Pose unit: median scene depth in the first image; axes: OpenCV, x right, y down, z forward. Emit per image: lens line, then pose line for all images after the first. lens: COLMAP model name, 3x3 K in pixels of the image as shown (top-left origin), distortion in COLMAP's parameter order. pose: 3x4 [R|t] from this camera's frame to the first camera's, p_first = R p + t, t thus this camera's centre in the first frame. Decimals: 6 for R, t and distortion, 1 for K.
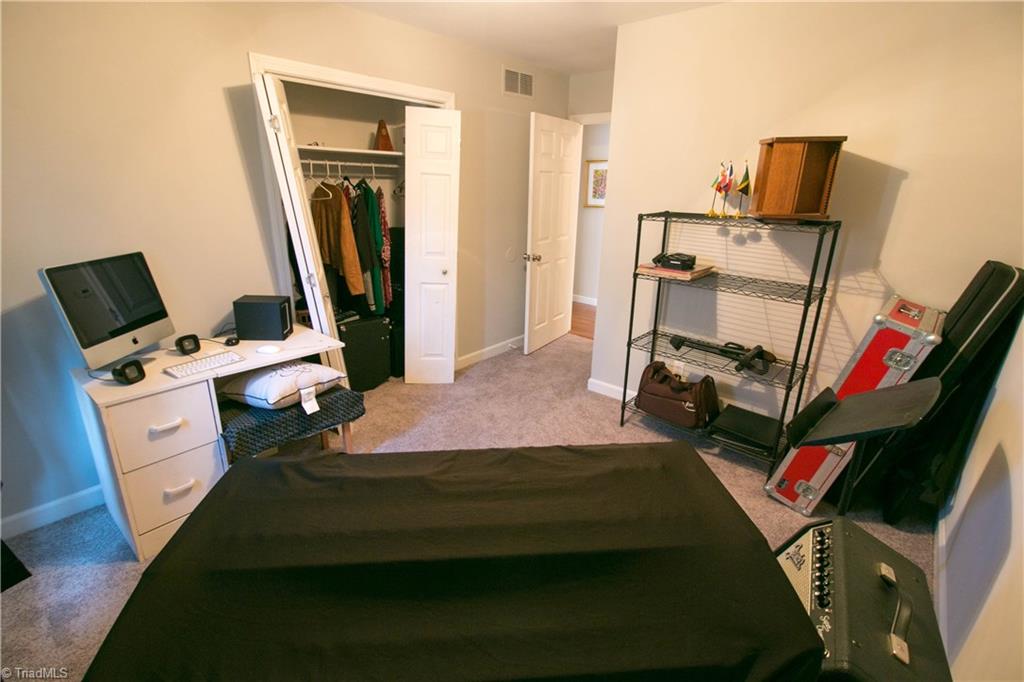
lens RADIAL K [[471.1, 0, 511.8], [0, 471.1, 341.5], [0, 0, 1]] dist [0.001508, 0.000328]
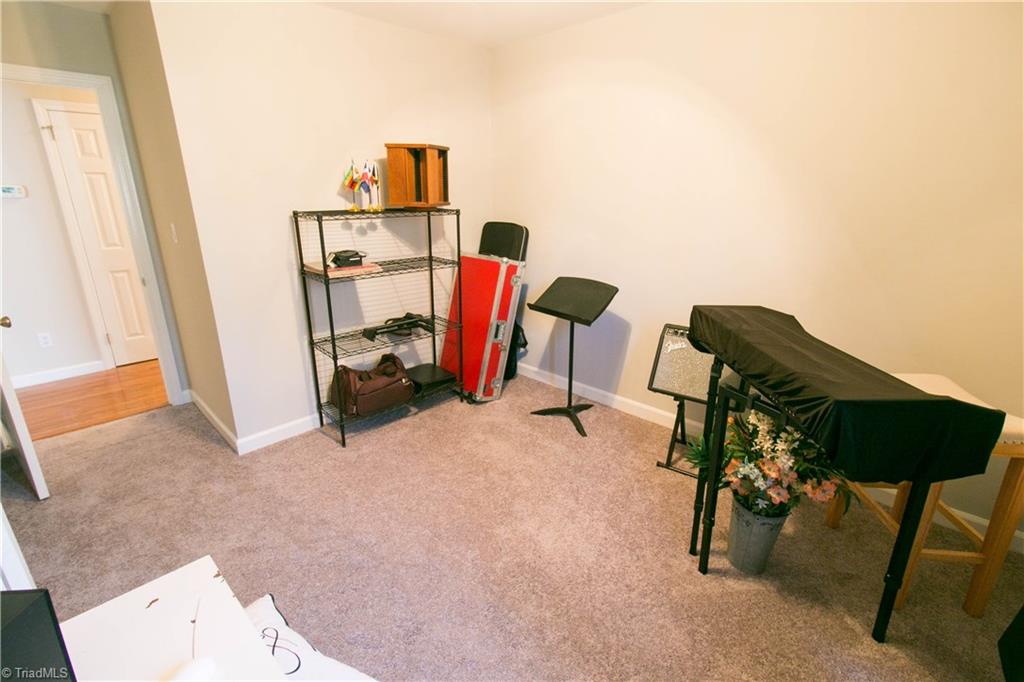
lens RADIAL K [[471.1, 0, 512.2], [0, 471.1, 333.7], [0, 0, 1]] dist [0.001508, 0.000328]
pose [[0.050647, -0.305604, 0.950811, -0.624537], [0.323581, 0.905699, 0.273869, -0.184037], [-0.944844, 0.293794, 0.144759, 0.568672]]
